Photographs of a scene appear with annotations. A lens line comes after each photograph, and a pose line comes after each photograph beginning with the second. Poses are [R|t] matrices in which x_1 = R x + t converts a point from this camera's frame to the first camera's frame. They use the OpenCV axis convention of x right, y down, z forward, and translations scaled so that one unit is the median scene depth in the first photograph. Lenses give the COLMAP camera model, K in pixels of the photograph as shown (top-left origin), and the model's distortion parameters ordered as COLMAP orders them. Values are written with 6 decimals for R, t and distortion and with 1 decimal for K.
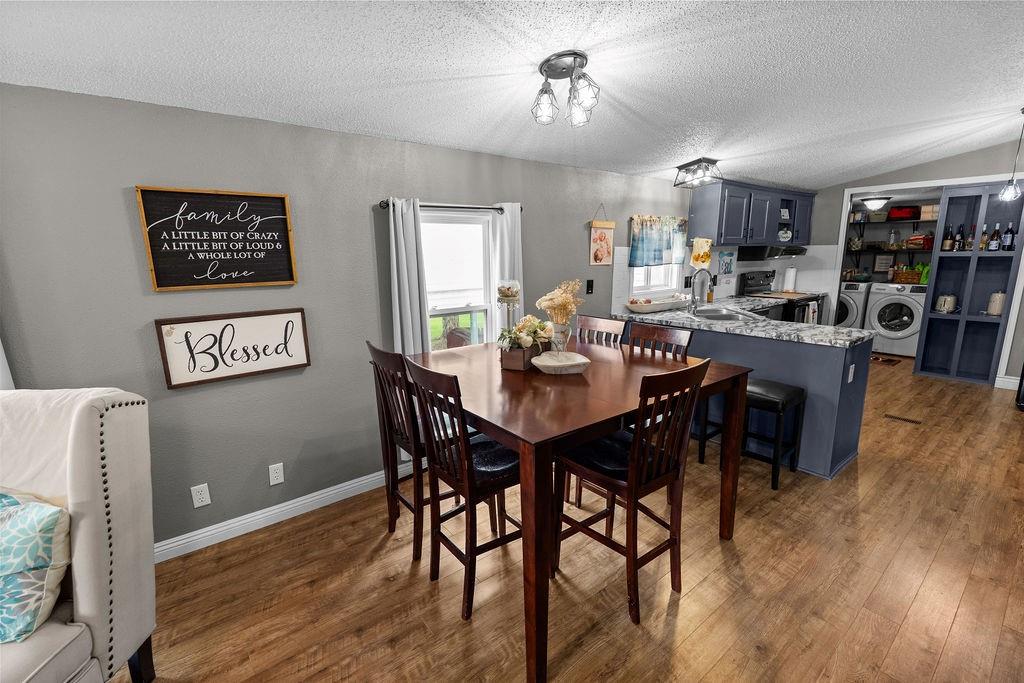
lens RADIAL K [[453.7, 0, 515.4], [0, 453.7, 344.3], [0, 0, 1]] dist [-0.004936, 0.001081]
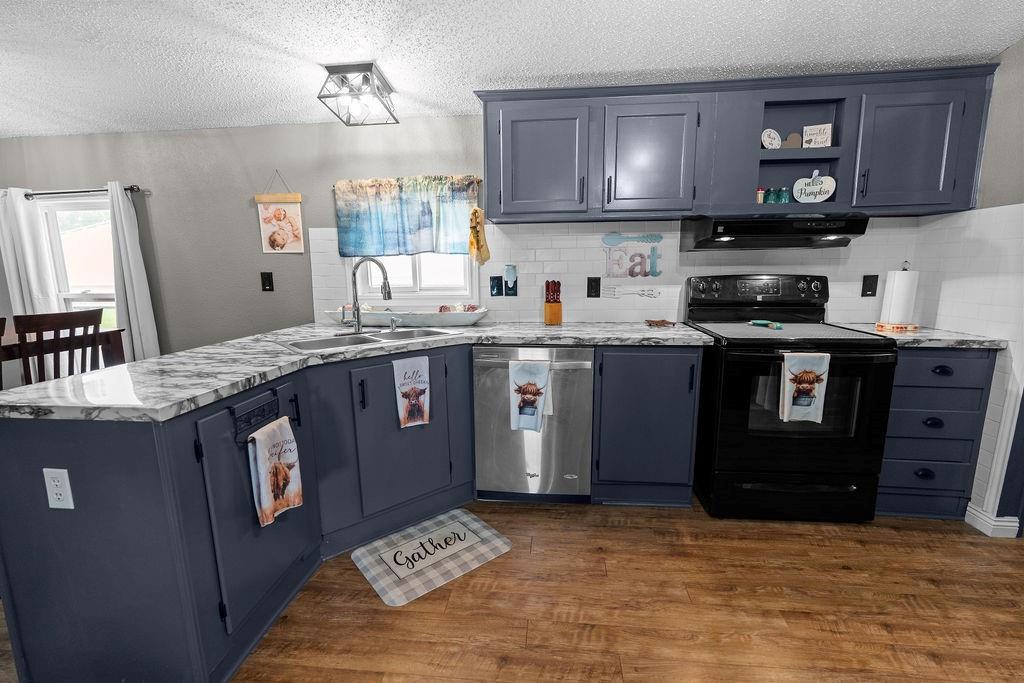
lens RADIAL K [[449.1, 0, 513.4], [0, 449.1, 346.1], [0, 0, 1]] dist [-0.002935, -0.000531]
pose [[0.714418, 0.127519, -0.688001, 0.788384], [-0.140858, 0.989334, 0.037103, -0.084131], [0.685395, 0.070404, 0.724760, 0.591840]]
